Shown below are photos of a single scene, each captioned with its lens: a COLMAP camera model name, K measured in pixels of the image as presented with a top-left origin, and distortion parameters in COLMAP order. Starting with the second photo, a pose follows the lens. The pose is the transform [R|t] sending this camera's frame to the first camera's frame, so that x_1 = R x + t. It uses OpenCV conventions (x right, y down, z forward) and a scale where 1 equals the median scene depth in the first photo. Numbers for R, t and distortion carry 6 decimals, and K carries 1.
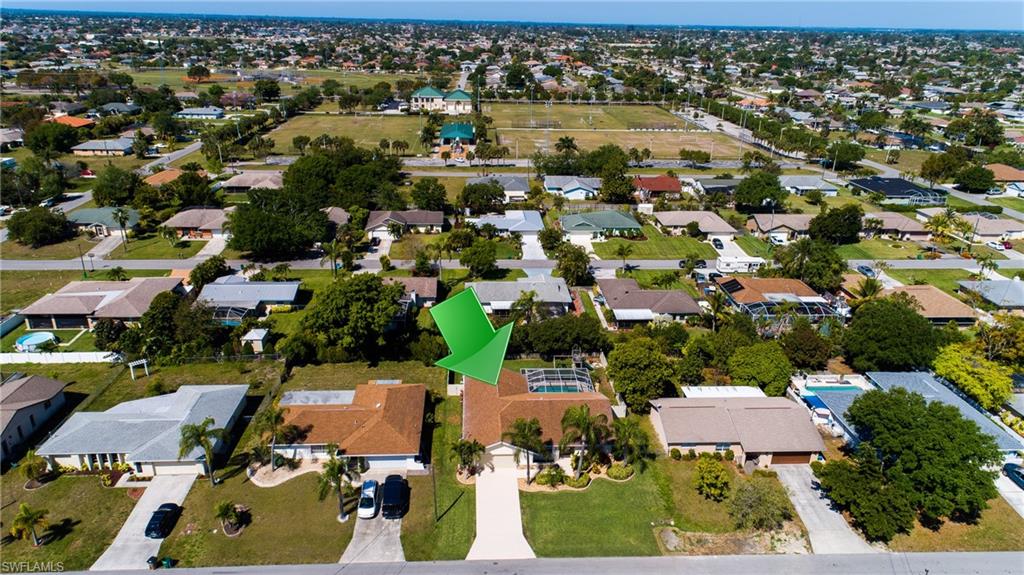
lens RADIAL K [[686.5, 0, 509.6], [0, 686.5, 286.9], [0, 0, 1]] dist [0.012680, 0.007988]
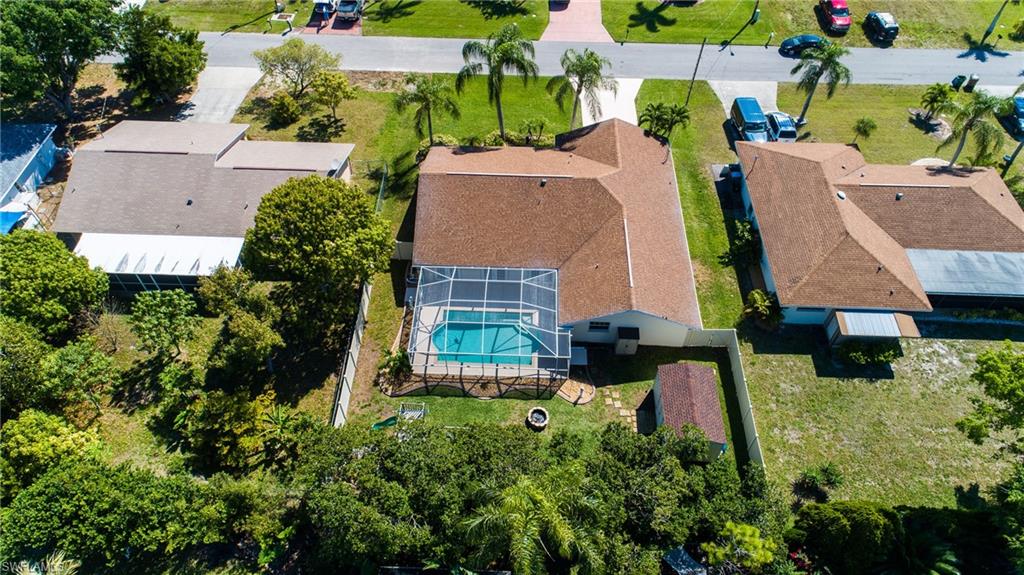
lens RADIAL K [[686.5, 0, 509.6], [0, 686.5, 286.9], [0, 0, 1]] dist [0.012680, 0.007988]
pose [[-0.995505, -0.086235, 0.039157, 0.044870], [0.009832, 0.317115, 0.948336, -0.322630], [-0.094197, 0.944458, -0.314842, 1.242150]]
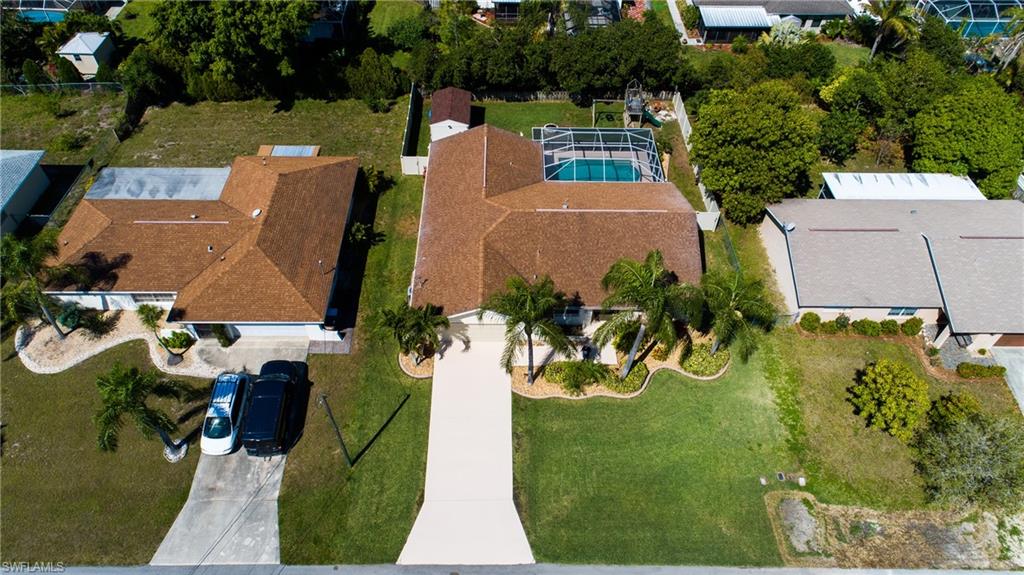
lens RADIAL K [[686.5, 0, 509.6], [0, 686.5, 286.9], [0, 0, 1]] dist [0.012680, 0.007988]
pose [[0.998790, 0.034038, -0.035501, 0.024546], [-0.014829, 0.896648, 0.442496, -0.013766], [0.046894, -0.441434, 0.896067, 0.497025]]
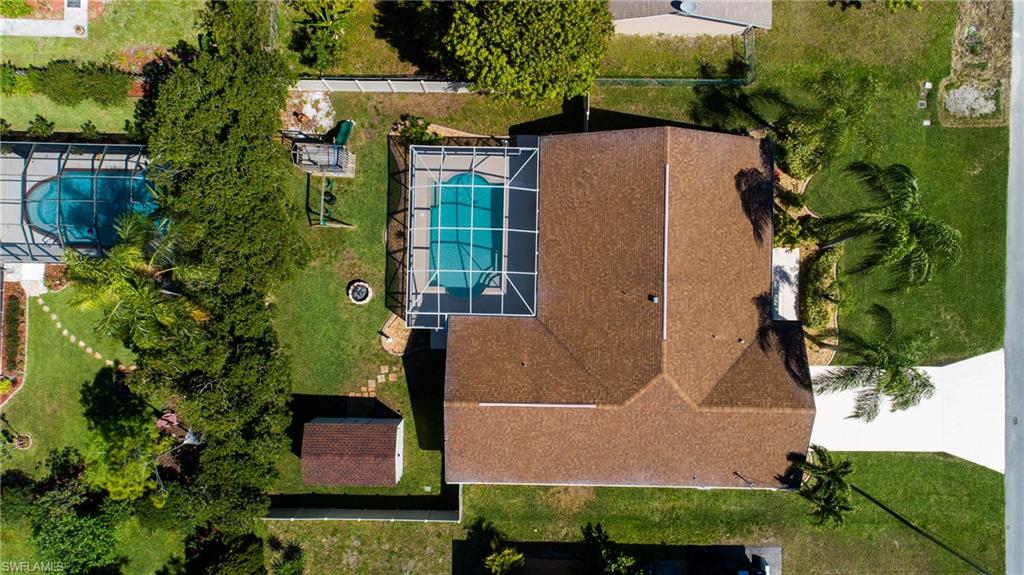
lens RADIAL K [[686.5, 0, 509.6], [0, 686.5, 286.9], [0, 0, 1]] dist [0.012680, 0.007988]
pose [[0.074402, -0.997221, -0.003945, 0.048912], [0.359045, 0.023097, 0.933034, -0.231110], [-0.930350, -0.070836, 0.359766, 0.929695]]
